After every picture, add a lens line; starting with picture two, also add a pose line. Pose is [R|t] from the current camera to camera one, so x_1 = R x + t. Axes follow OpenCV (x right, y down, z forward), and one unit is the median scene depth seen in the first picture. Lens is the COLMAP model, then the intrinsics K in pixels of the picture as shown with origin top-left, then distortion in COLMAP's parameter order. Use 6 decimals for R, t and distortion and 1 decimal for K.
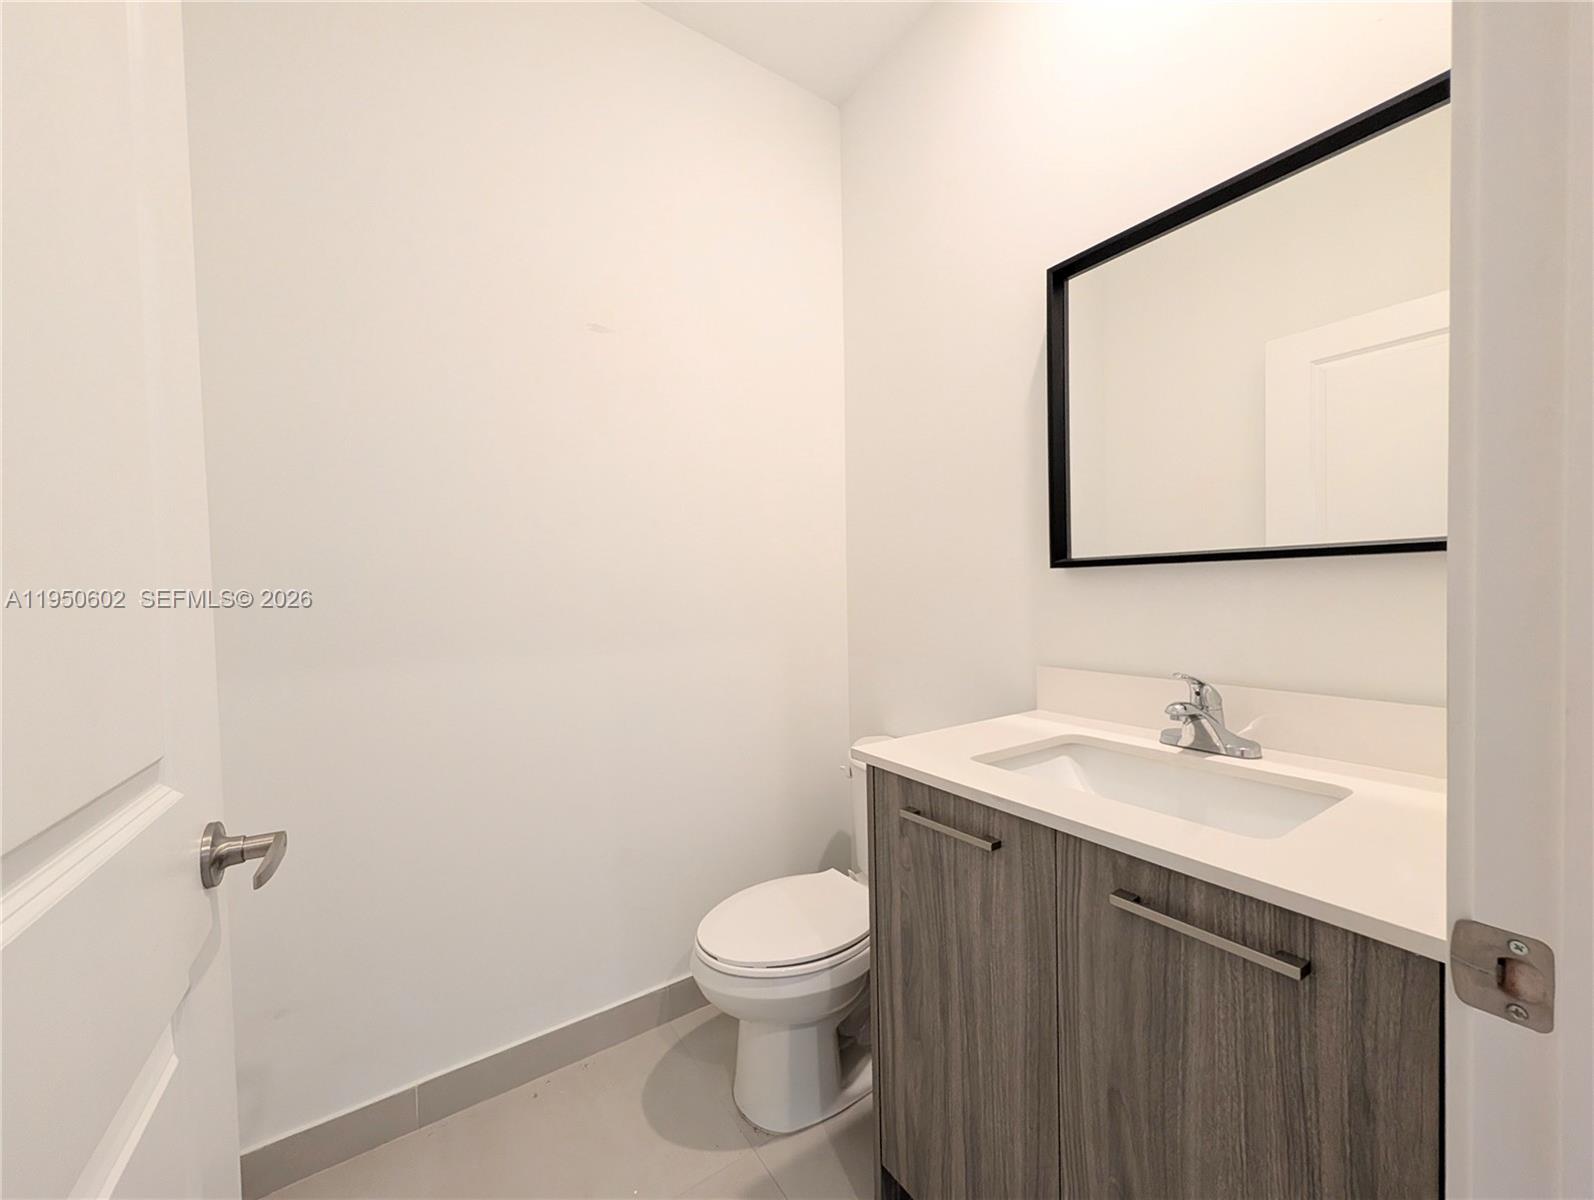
lens RADIAL K [[615.6, 0, 789.4], [0, 615.6, 606.7], [0, 0, 1]] dist [0.001974, -0.000062]
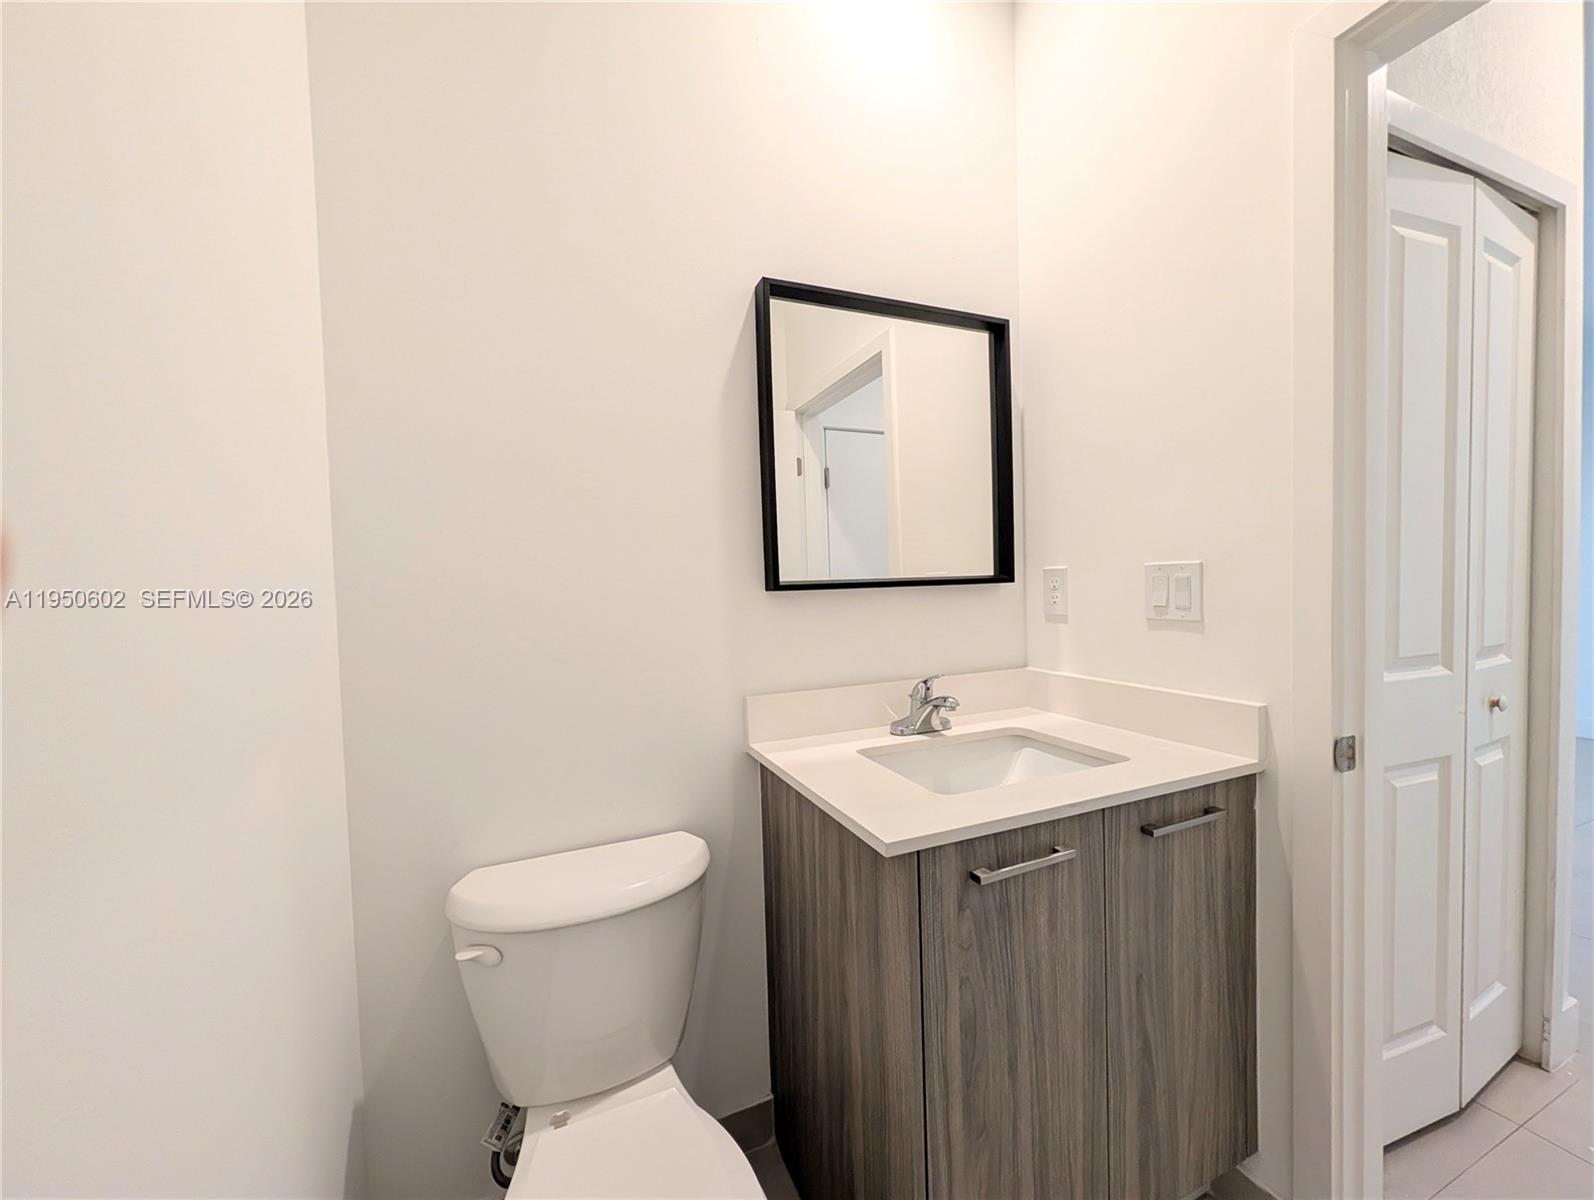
lens RADIAL K [[615.6, 0, 789.4], [0, 615.6, 606.7], [0, 0, 1]] dist [0.001974, -0.000062]
pose [[0.182546, -0.020366, 0.982986, -0.754024], [0.054012, 0.998483, 0.010657, -0.071693], [-0.981713, 0.051148, 0.183369, 1.181104]]
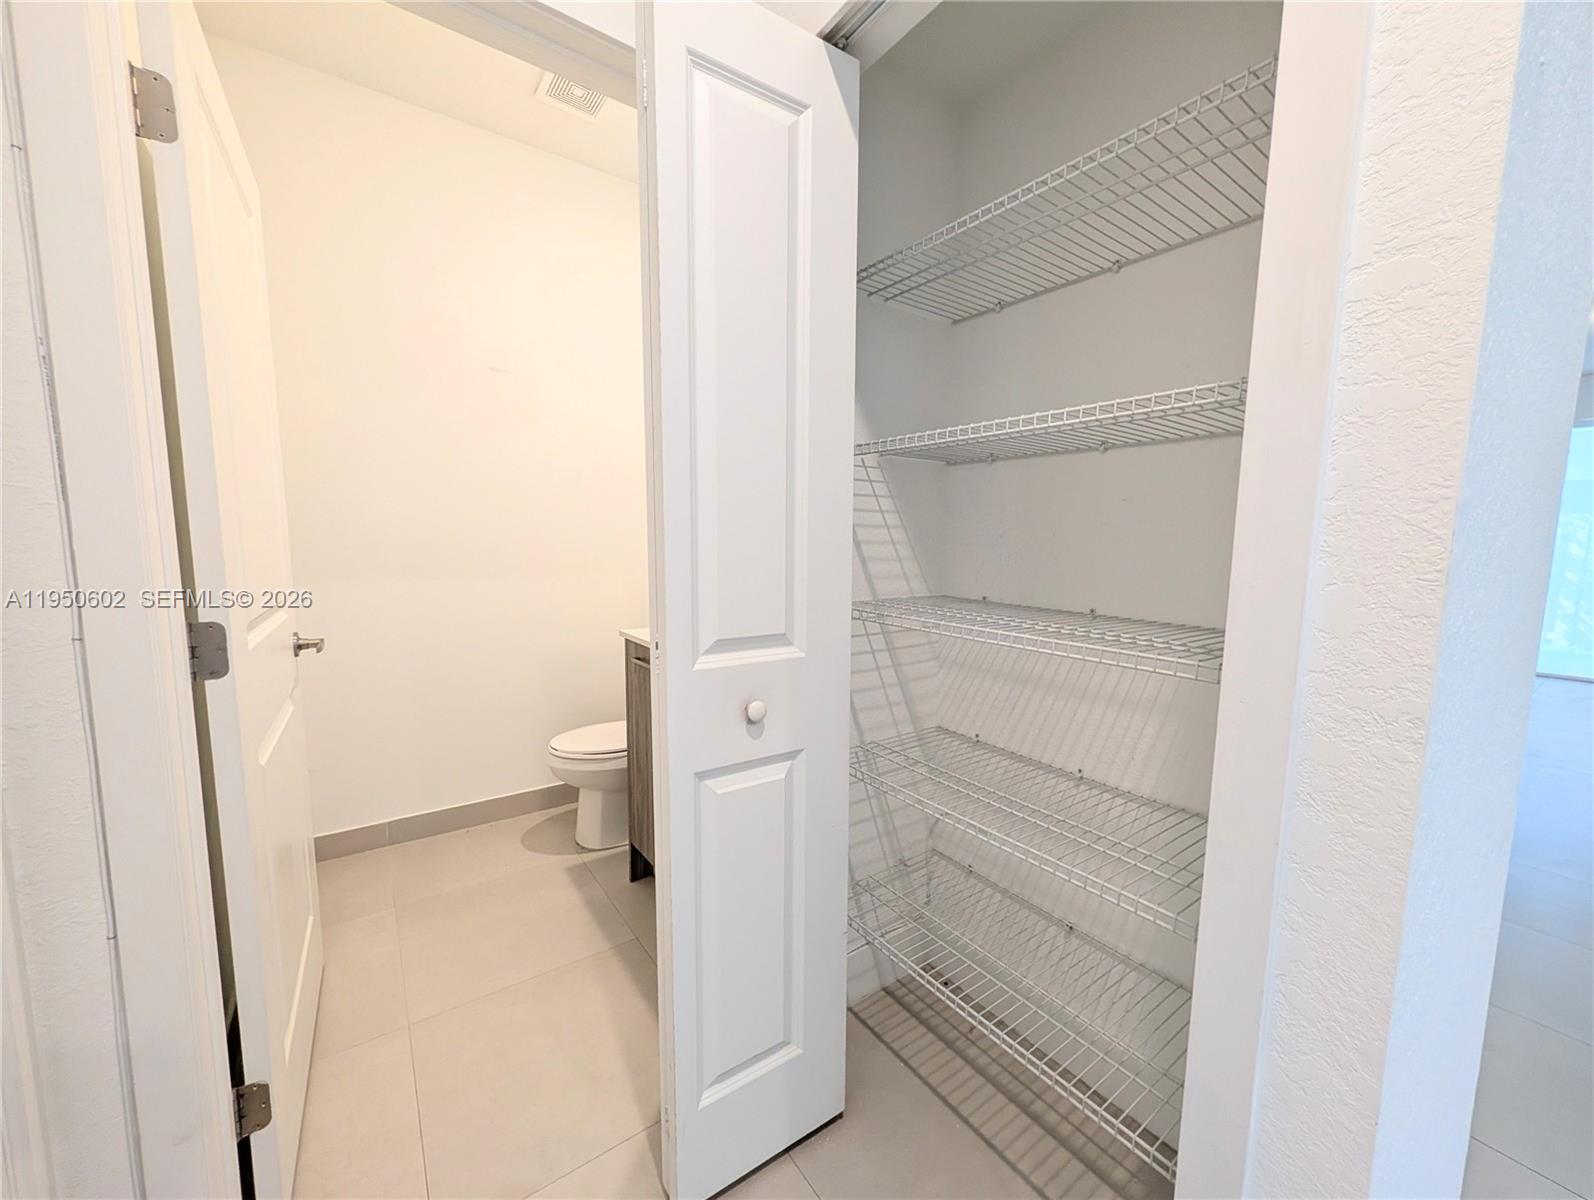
lens RADIAL K [[615.6, 0, 789.4], [0, 615.6, 606.7], [0, 0, 1]] dist [0.001974, -0.000062]
pose [[0.998856, 0.027249, 0.039304, 0.664092], [-0.030390, 0.996196, 0.081672, -0.011412], [-0.036929, -0.082773, 0.995884, -1.071416]]
